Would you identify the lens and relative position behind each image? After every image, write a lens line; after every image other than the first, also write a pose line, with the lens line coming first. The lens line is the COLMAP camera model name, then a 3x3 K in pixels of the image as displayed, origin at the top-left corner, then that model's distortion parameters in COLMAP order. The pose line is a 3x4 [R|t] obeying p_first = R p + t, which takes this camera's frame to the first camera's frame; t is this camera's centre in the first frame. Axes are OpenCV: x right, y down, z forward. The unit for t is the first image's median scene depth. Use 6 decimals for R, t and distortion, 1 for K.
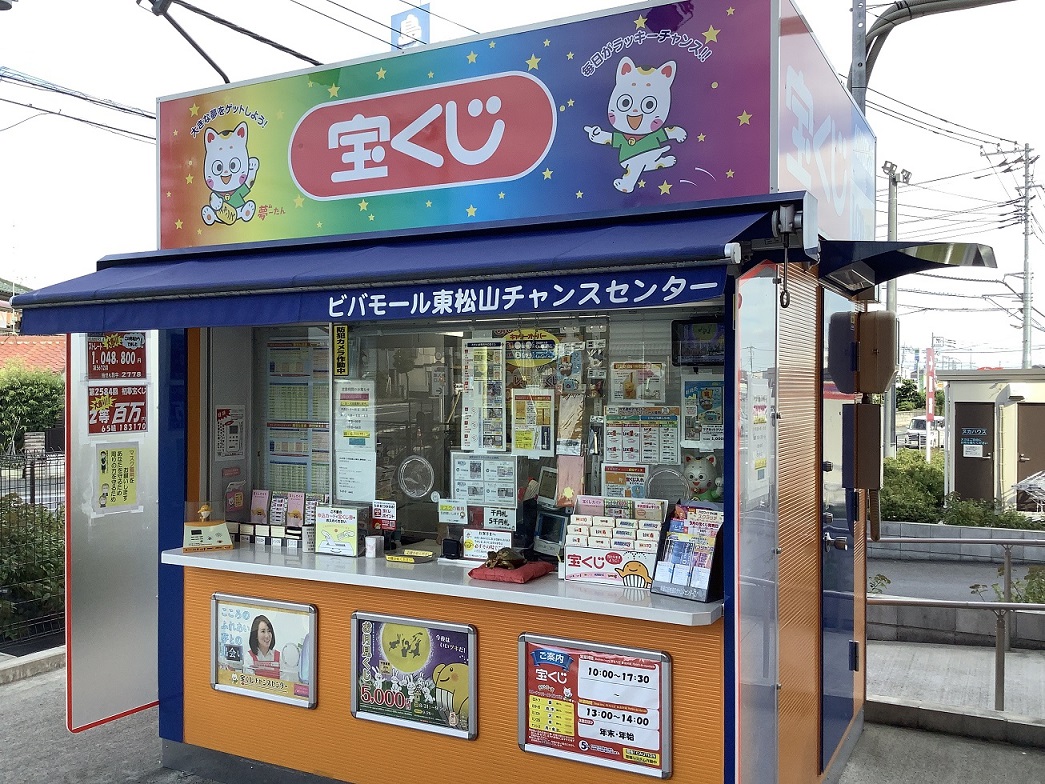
lens RADIAL K [[954.7, 0, 523.5], [0, 954.7, 392.3], [0, 0, 1]] dist [0.055242, 0.000000]
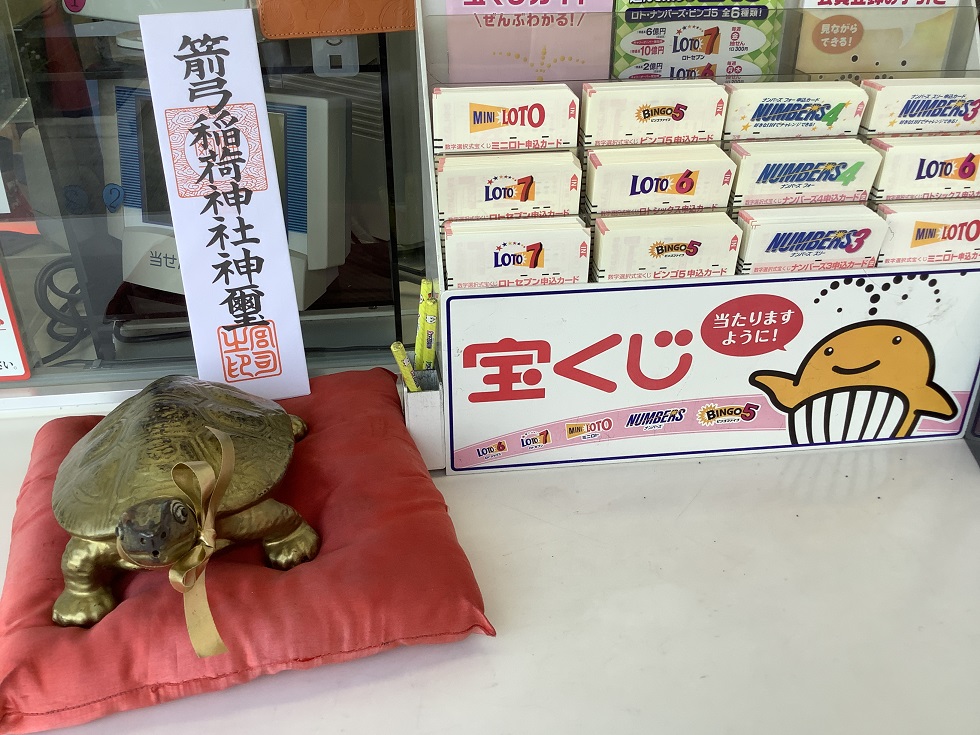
lens RADIAL K [[895.3, 0, 491.1], [0, 895.3, 367.3], [0, 0, 1]] dist [0.055242, 0.000000]
pose [[0.815647, -0.278123, 0.507313, -0.030250], [0.001995, 0.878219, 0.478255, 0.100758], [-0.578546, -0.389075, 0.716872, 0.901363]]
